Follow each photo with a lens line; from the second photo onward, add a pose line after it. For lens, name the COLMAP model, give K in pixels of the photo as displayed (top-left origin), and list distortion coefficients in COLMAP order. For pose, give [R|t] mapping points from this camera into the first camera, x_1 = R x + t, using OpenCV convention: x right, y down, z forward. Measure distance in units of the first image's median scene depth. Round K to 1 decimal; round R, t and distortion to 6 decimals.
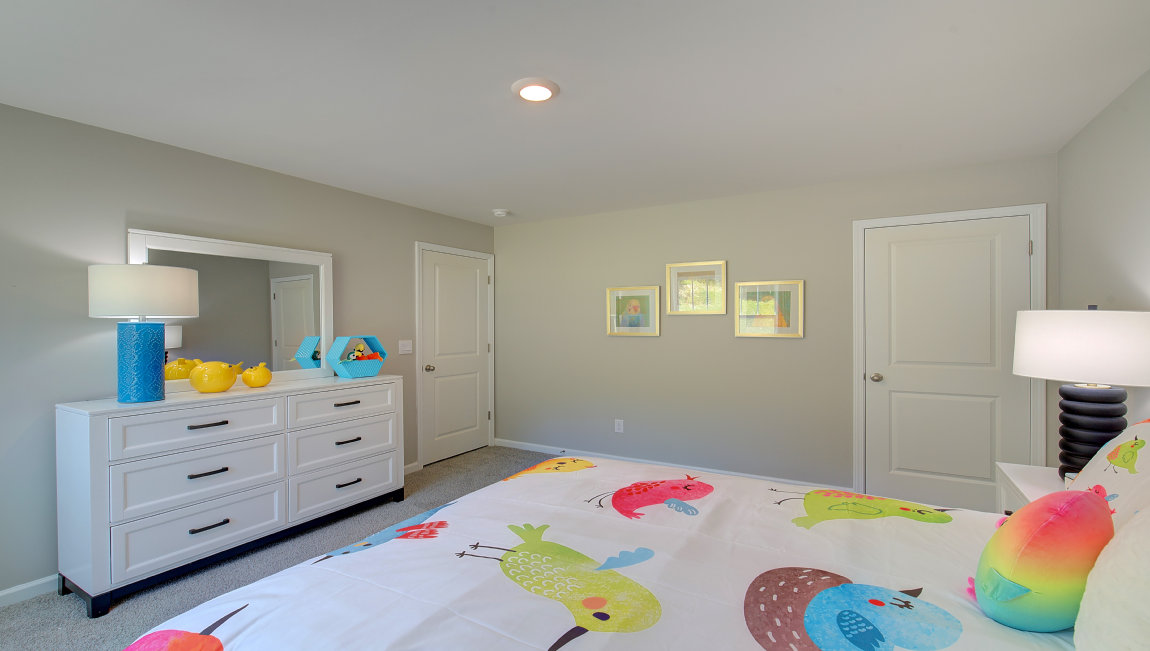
lens RADIAL K [[507.7, 0, 573.6], [0, 507.7, 322.5], [0, 0, 1]] dist [-0.009442, 0.001828]
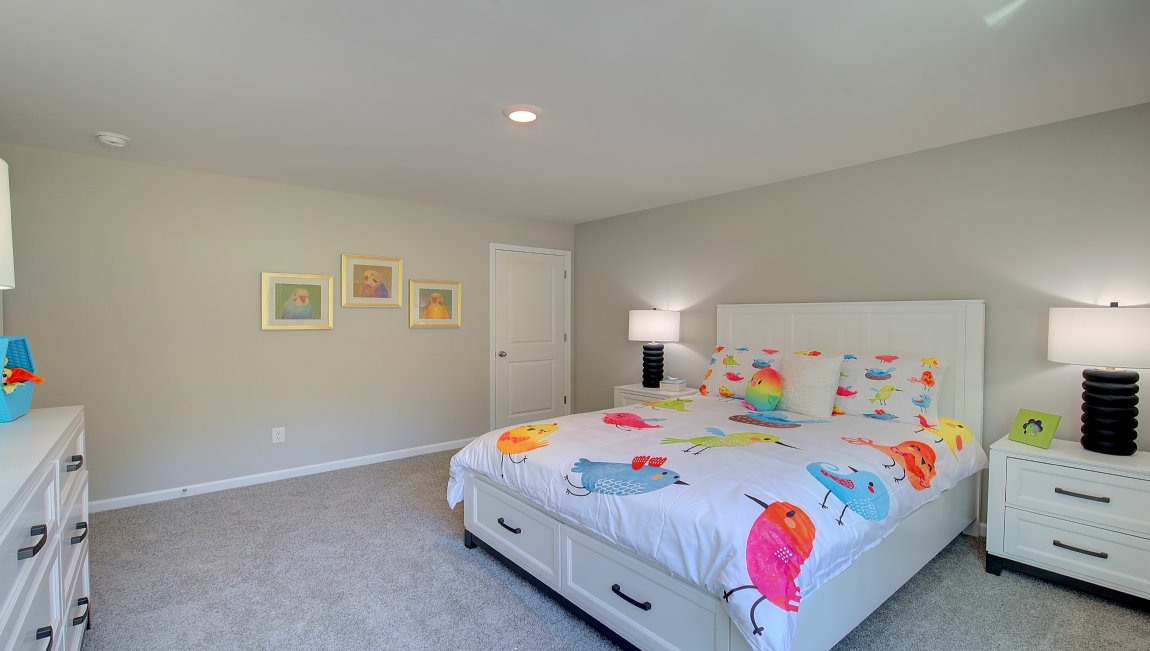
lens RADIAL K [[507.7, 0, 578.4], [0, 507.7, 326.9], [0, 0, 1]] dist [-0.009442, 0.001828]
pose [[0.343935, -0.012654, 0.938908, -0.648217], [-0.000226, 0.999908, 0.013559, 0.011973], [-0.938993, -0.004875, 0.343901, 0.280202]]
